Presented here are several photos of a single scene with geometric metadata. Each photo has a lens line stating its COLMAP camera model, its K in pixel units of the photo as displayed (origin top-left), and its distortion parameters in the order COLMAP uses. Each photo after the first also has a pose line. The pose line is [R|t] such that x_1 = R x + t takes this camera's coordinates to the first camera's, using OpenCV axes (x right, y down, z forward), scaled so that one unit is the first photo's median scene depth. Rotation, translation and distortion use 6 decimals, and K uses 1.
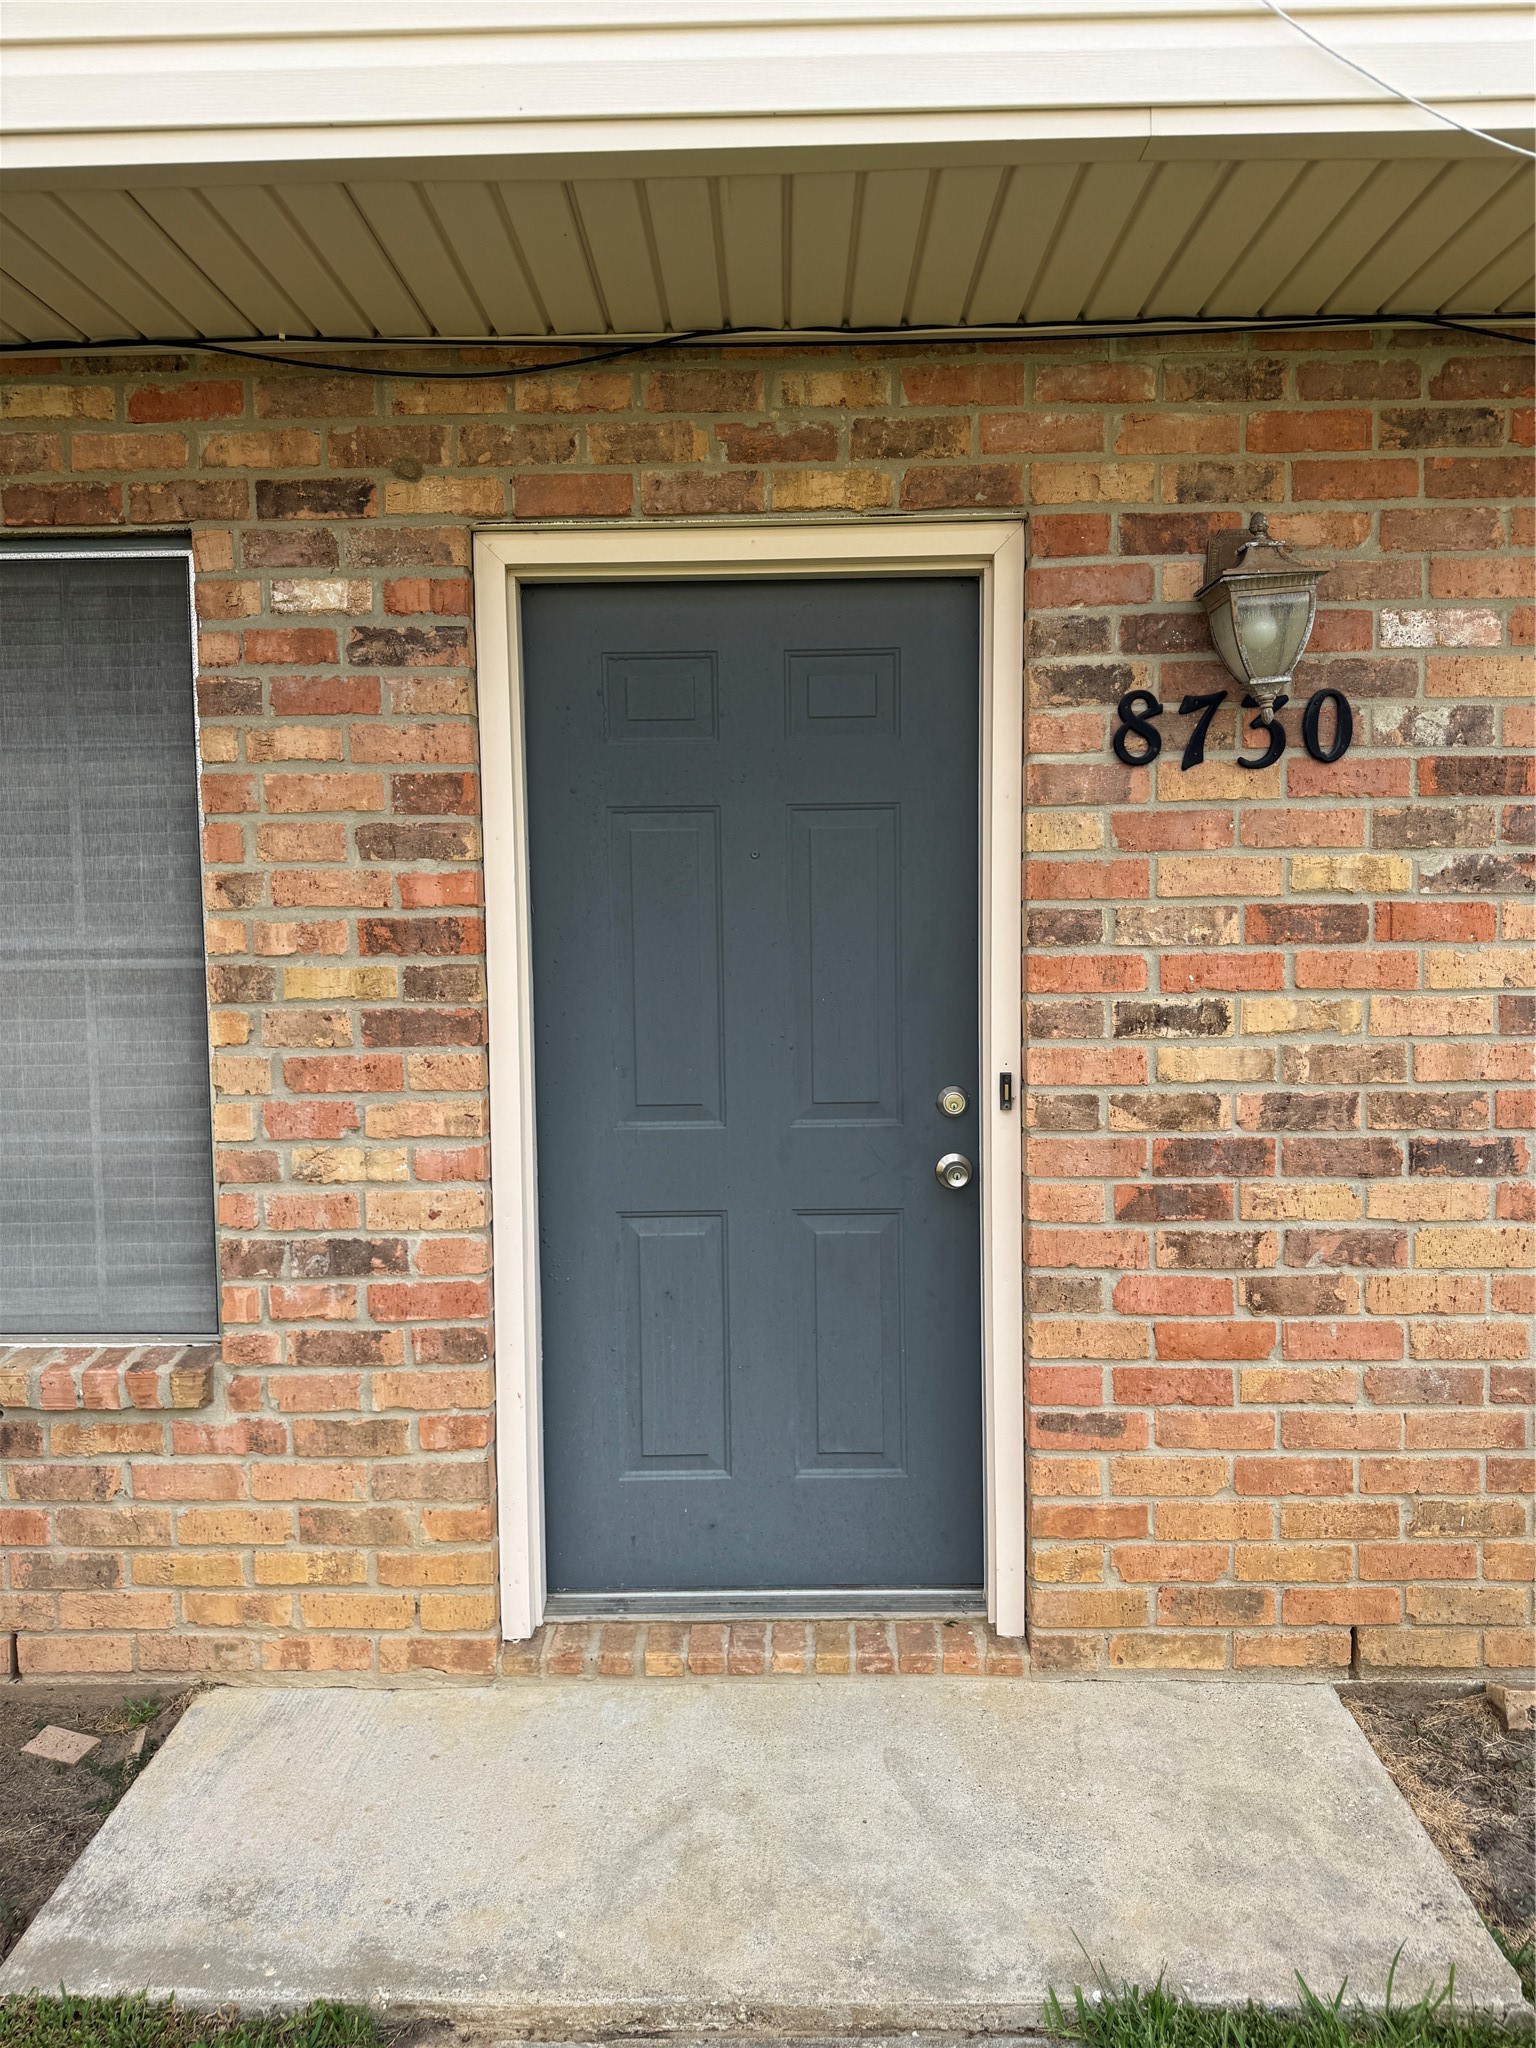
lens RADIAL K [[1440.2, 0, 769.8], [0, 1440.2, 1026.3], [0, 0, 1]] dist [0.073561, -0.107050]
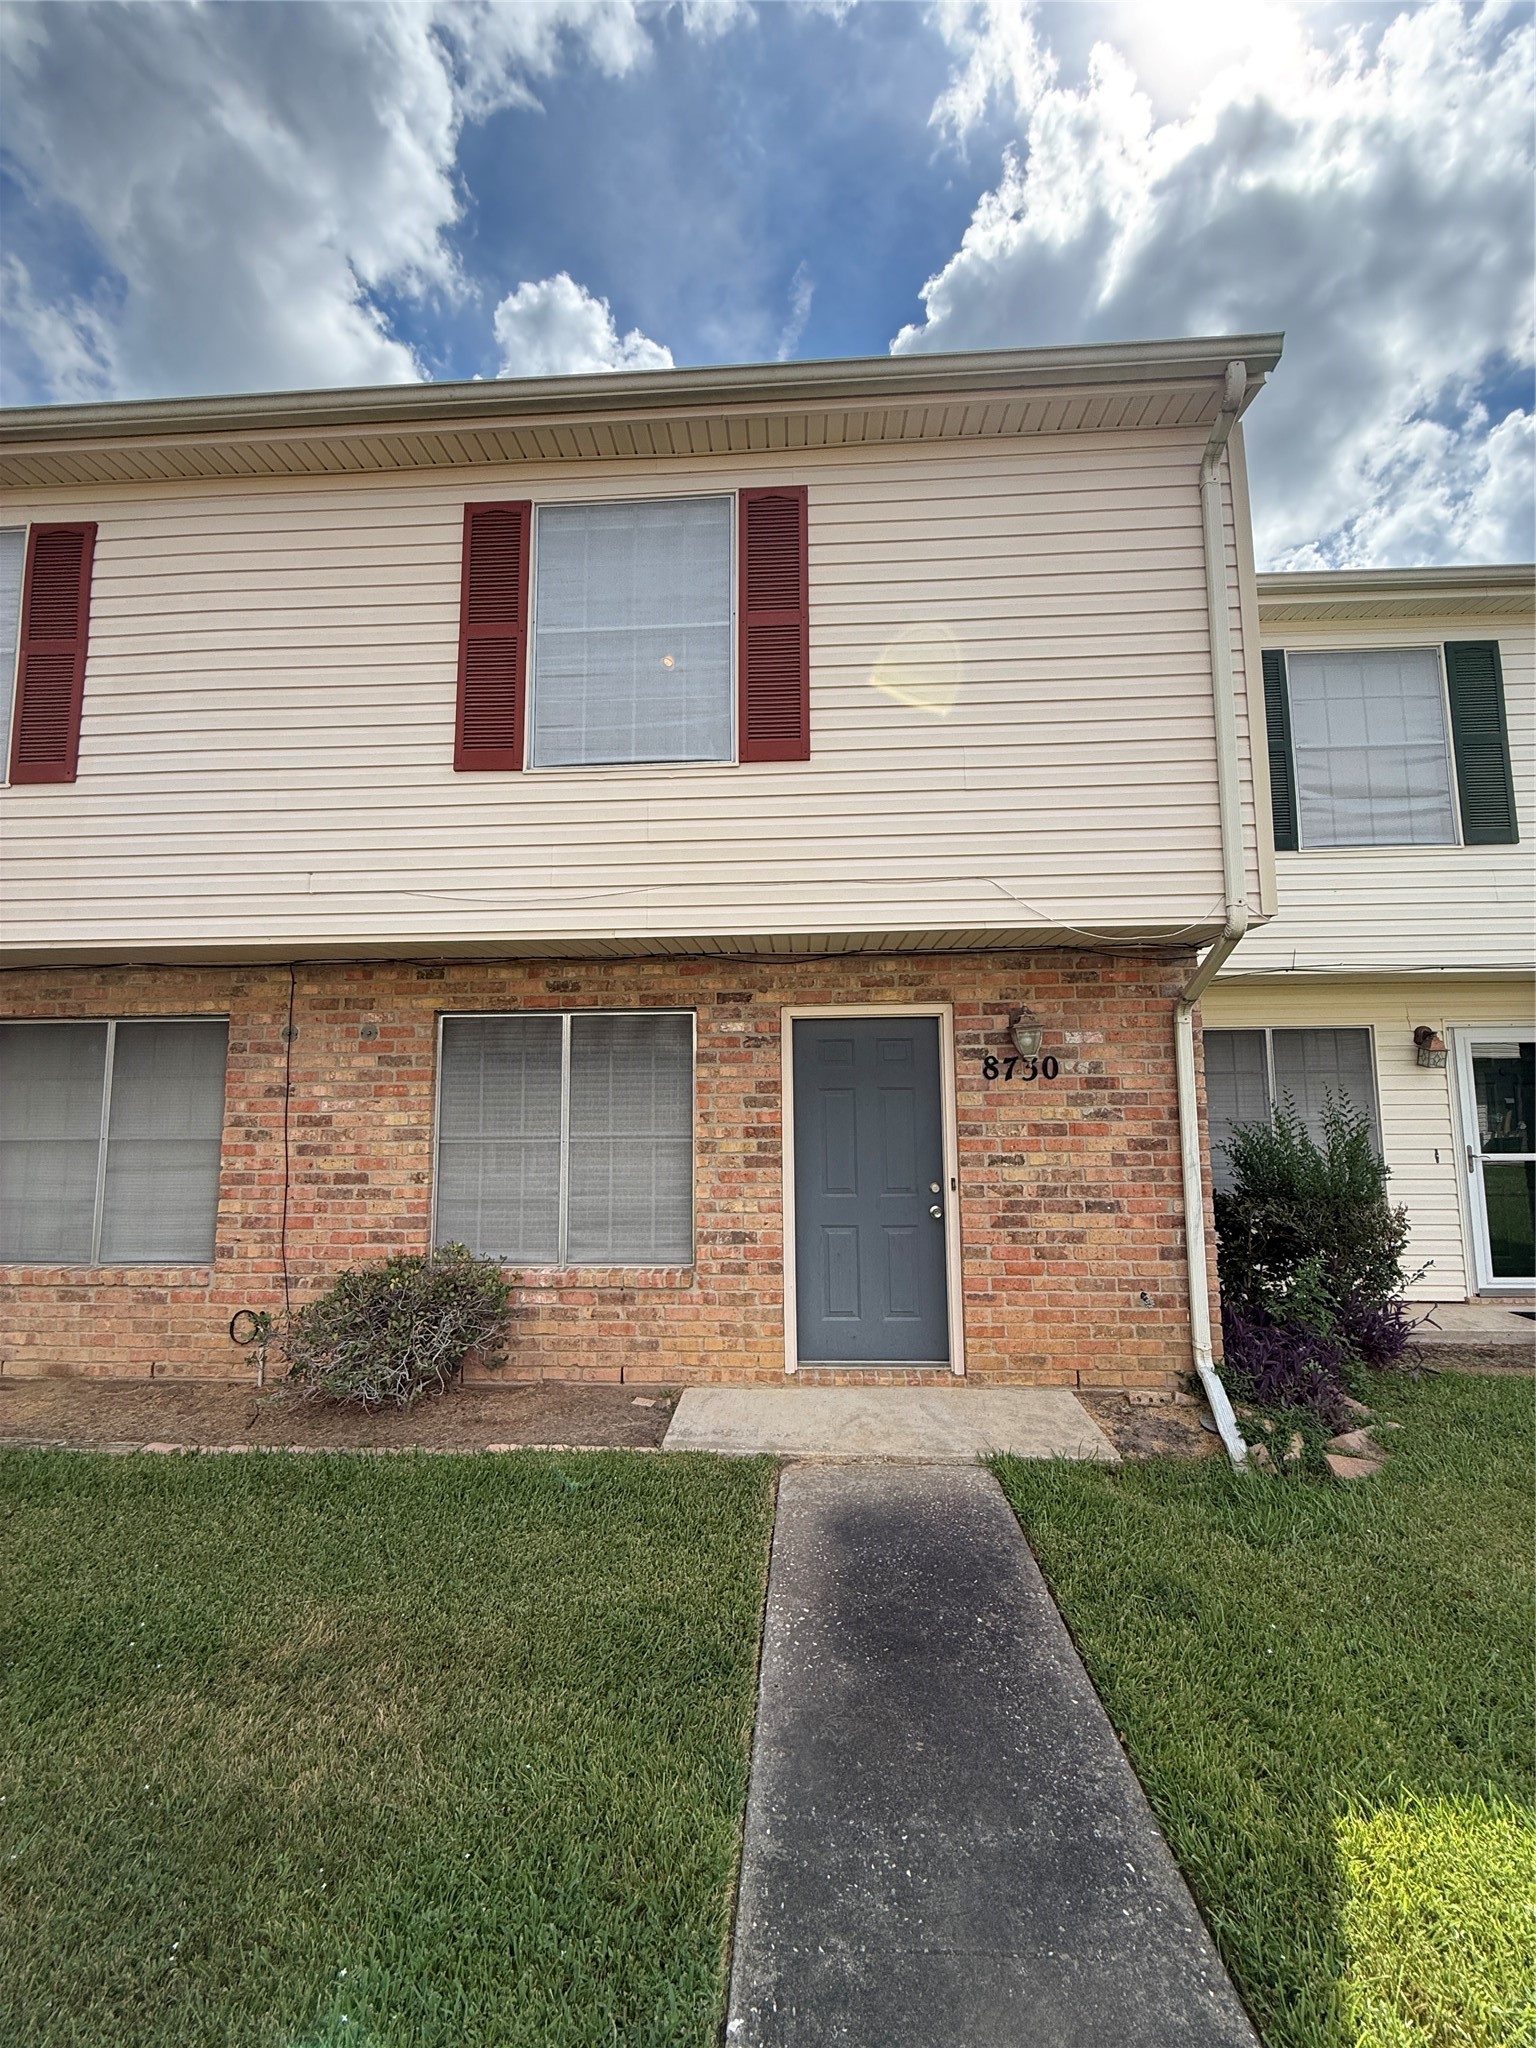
lens RADIAL K [[816.8, 0, 765.6], [0, 816.8, 1018.3], [0, 0, 1]] dist [-0.001328, 0.000019]
pose [[0.999108, -0.001124, -0.042205, -0.161715], [-0.006200, 0.984900, -0.173011, 0.000871], [0.041762, 0.173118, 0.984015, -0.790708]]
